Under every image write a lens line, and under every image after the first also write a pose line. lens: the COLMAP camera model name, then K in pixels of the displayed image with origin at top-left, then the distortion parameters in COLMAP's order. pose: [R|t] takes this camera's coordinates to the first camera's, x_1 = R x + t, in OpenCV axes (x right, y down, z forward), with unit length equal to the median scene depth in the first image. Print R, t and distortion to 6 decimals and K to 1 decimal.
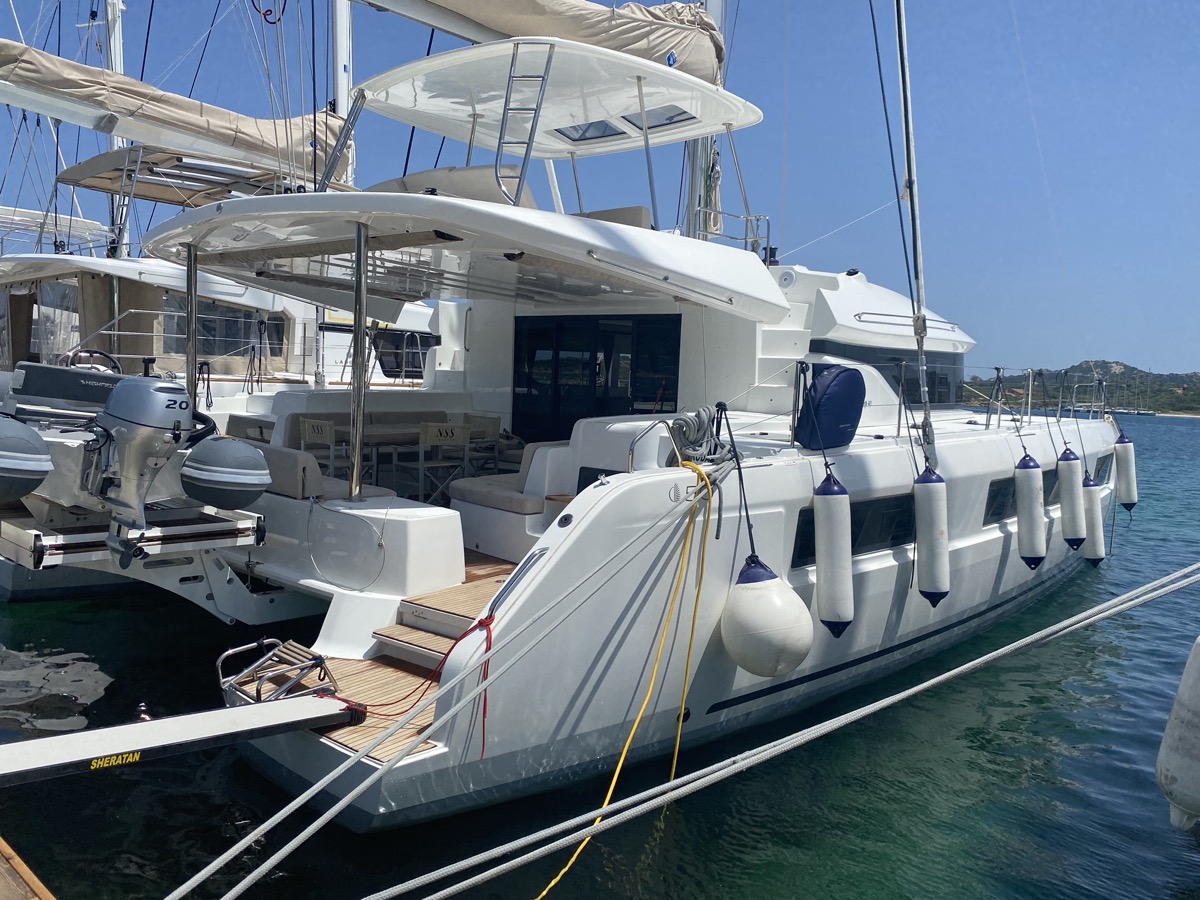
lens RADIAL K [[911.5, 0, 608.3], [0, 911.5, 453.5], [0, 0, 1]] dist [0.004687, -0.002768]
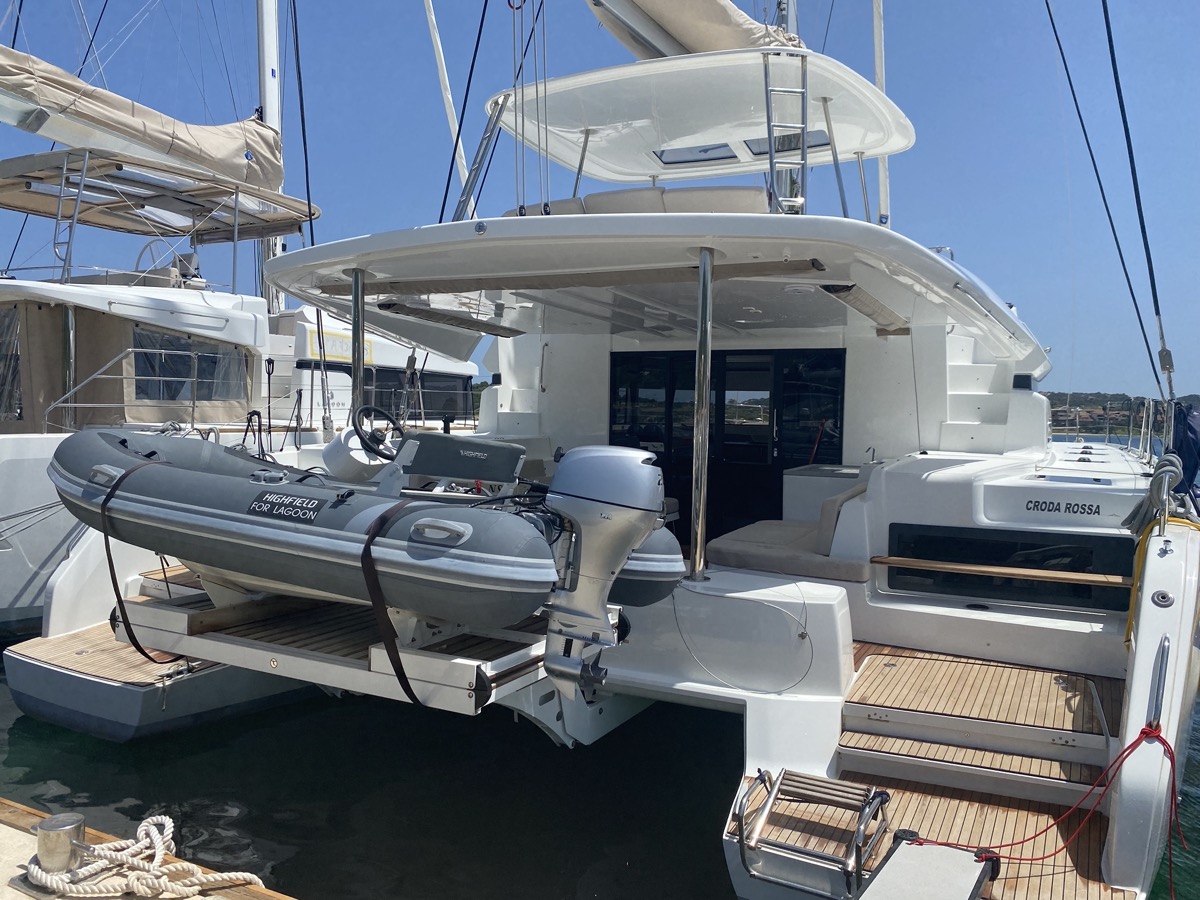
lens RADIAL K [[916.6, 0, 601.9], [0, 916.6, 446.6], [0, 0, 1]] dist [0.000692, -0.000895]
pose [[0.970542, -0.034008, 0.238518, -0.278841], [0.042843, 0.998571, -0.031955, -0.023447], [-0.237090, 0.041233, 0.970612, 0.101788]]
